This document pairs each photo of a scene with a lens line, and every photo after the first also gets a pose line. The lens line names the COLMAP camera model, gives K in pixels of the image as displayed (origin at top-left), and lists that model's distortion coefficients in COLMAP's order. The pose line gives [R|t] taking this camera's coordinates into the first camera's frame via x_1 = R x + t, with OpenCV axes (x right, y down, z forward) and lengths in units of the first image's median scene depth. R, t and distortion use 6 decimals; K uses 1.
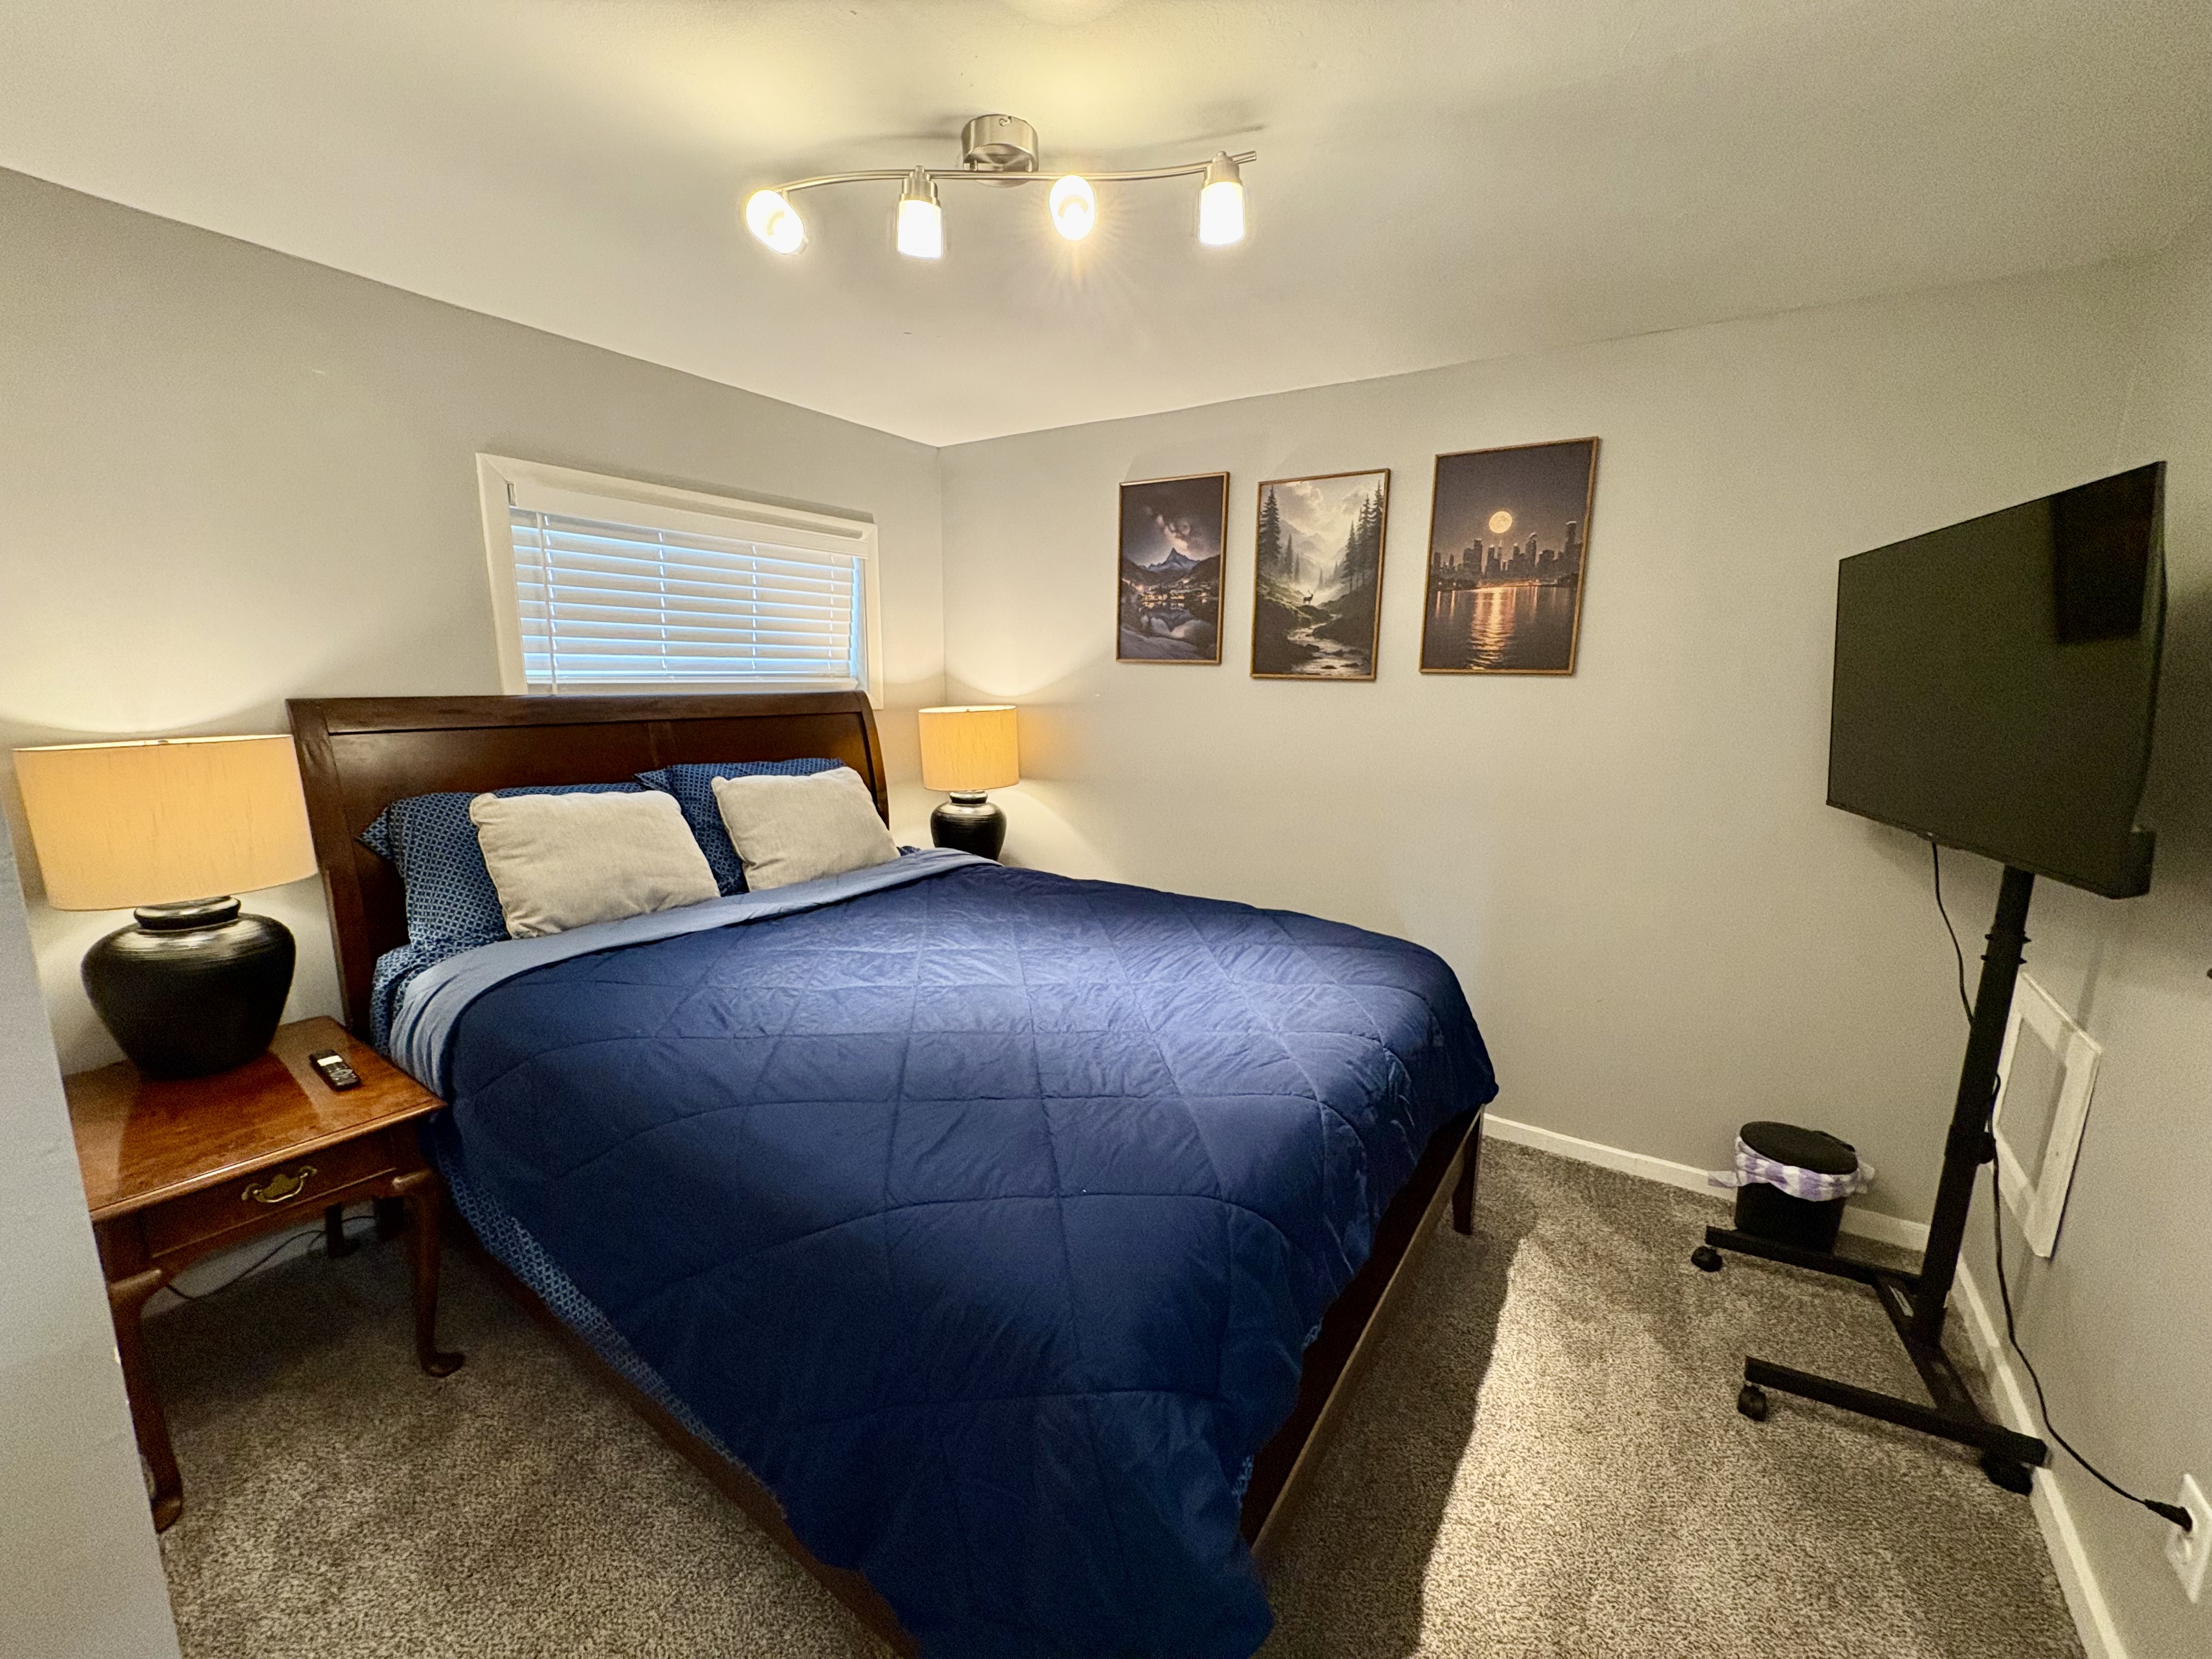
lens RADIAL K [[882.1, 0, 1104.3], [0, 882.1, 832.9], [0, 0, 1]] dist [-0.001867, 0.001126]
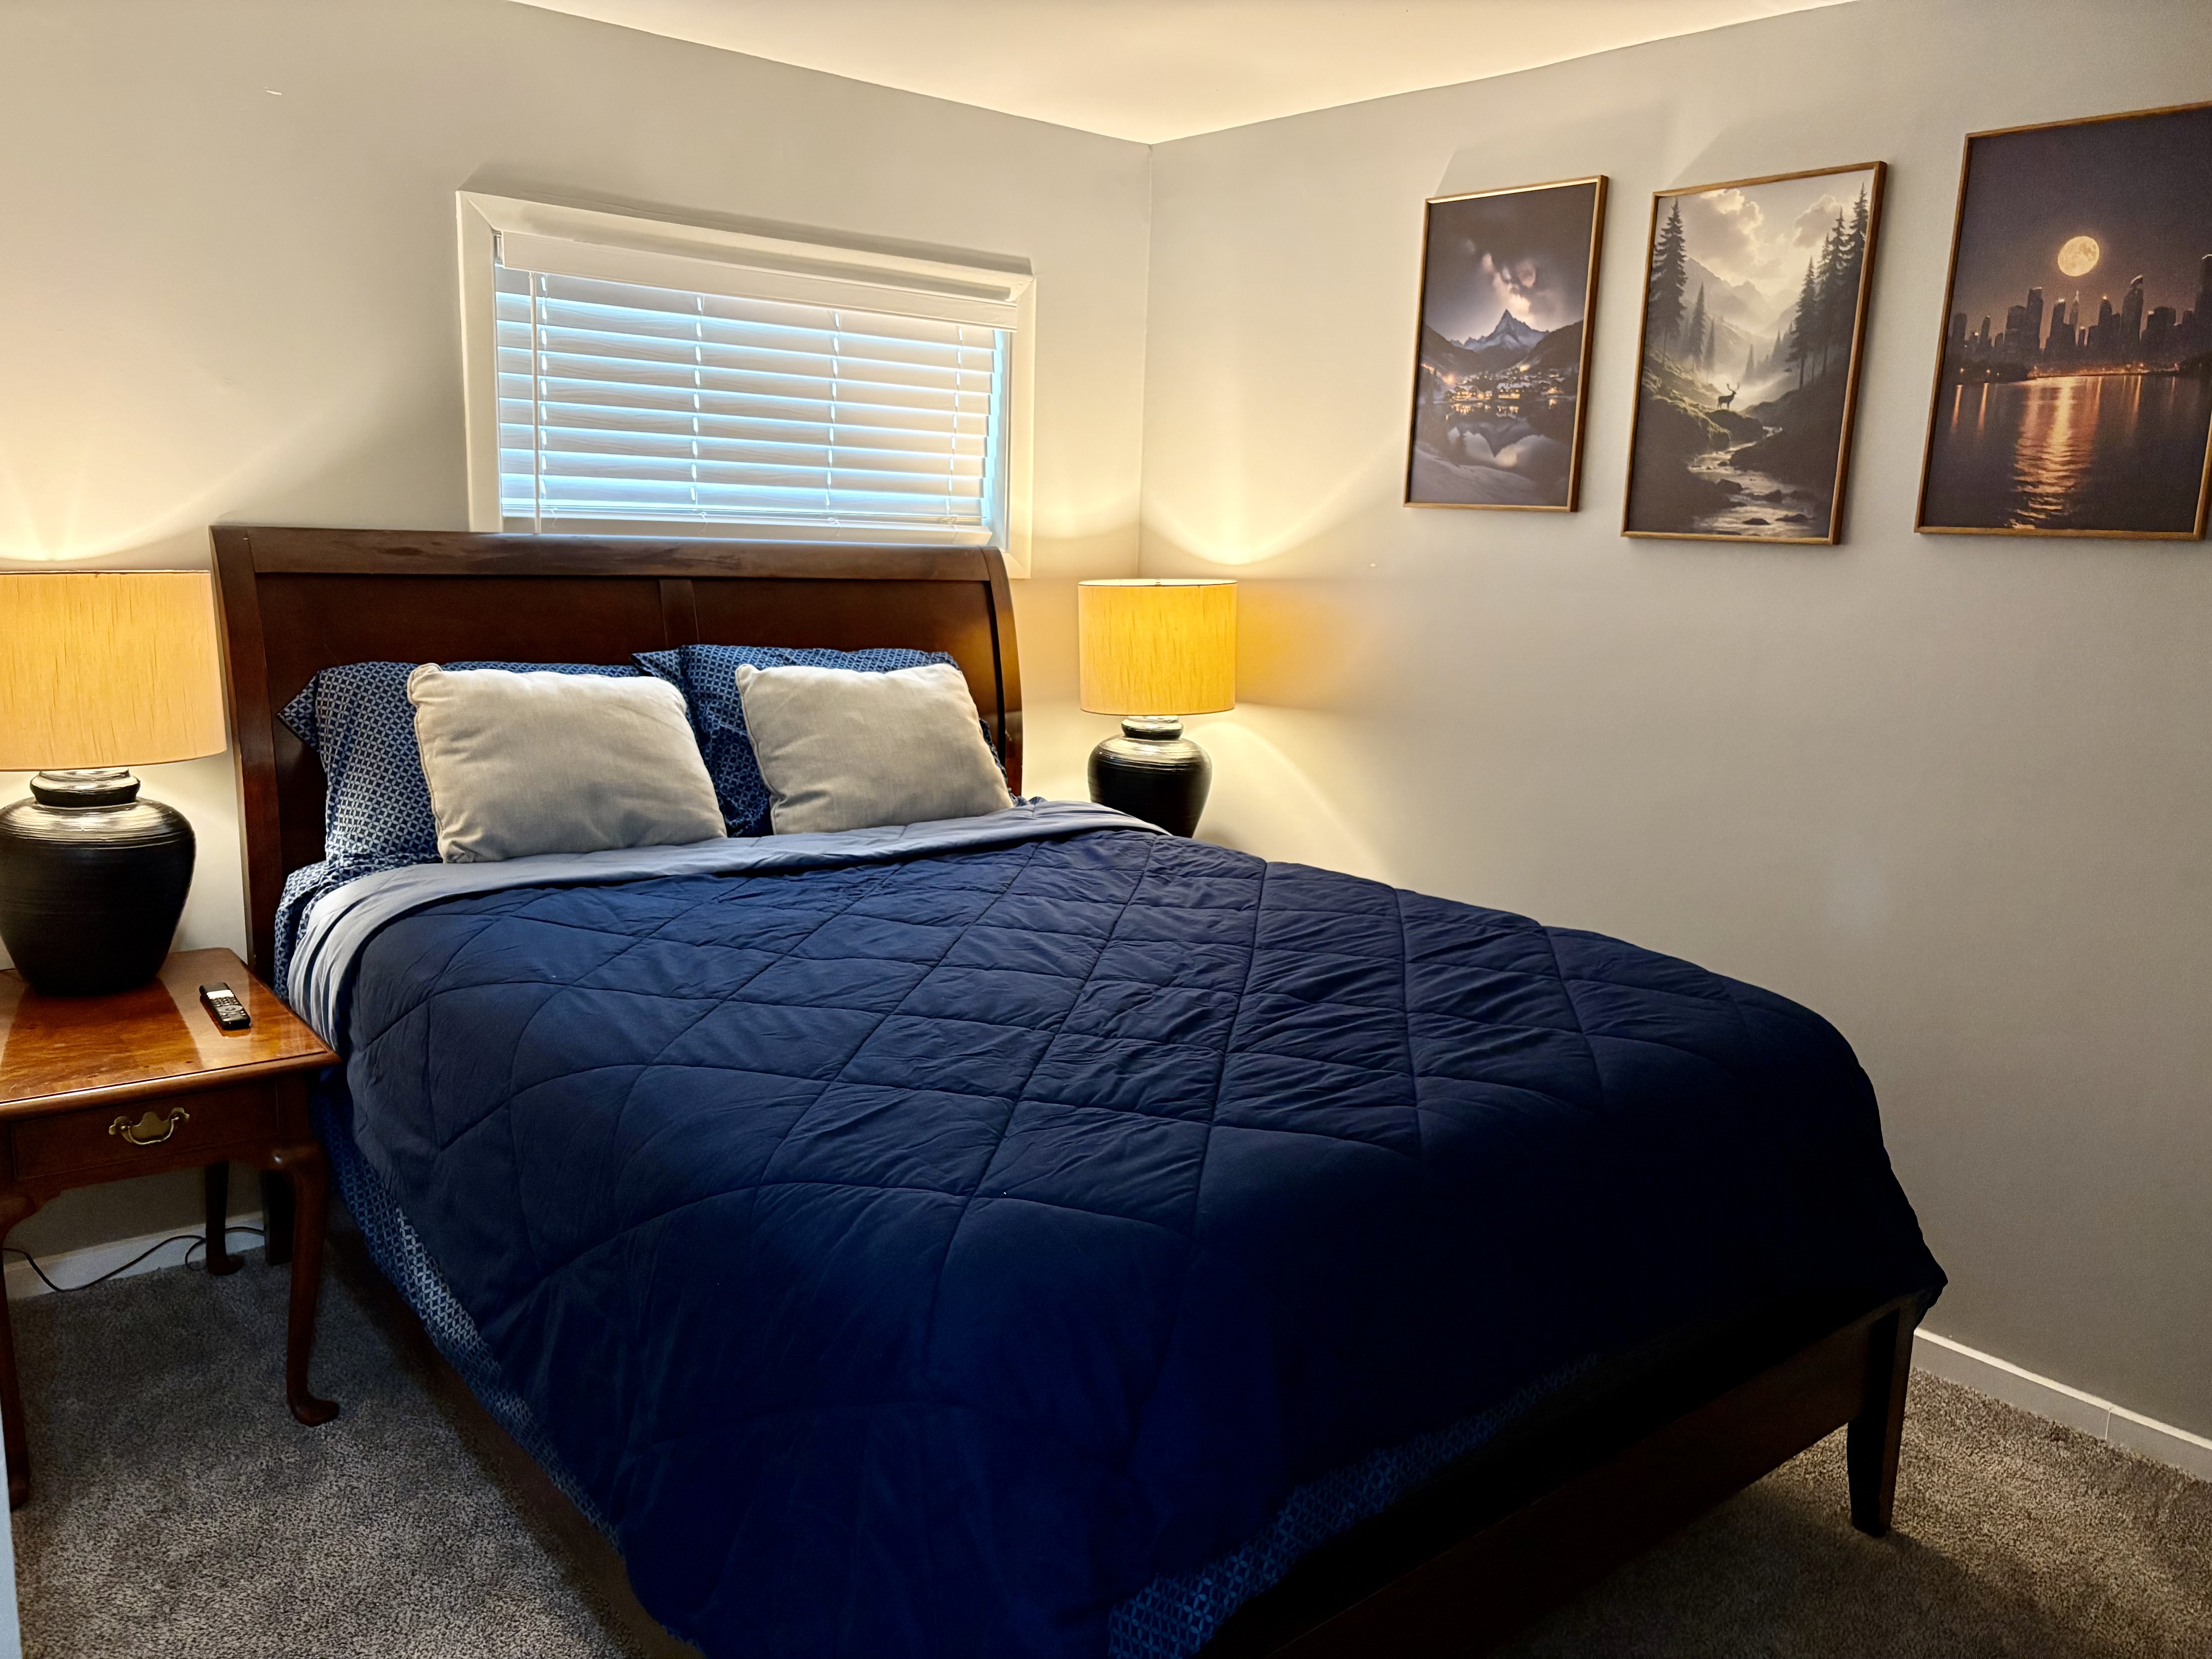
lens RADIAL K [[1678.0, 0, 1109.2], [0, 1678.0, 842.2], [0, 0, 1]] dist [0.058665, -0.066771]
pose [[0.959563, 0.074568, -0.271439, 0.187259], [-0.074641, 0.997160, 0.010071, 0.038451], [0.271419, 0.010596, 0.962403, -0.156865]]
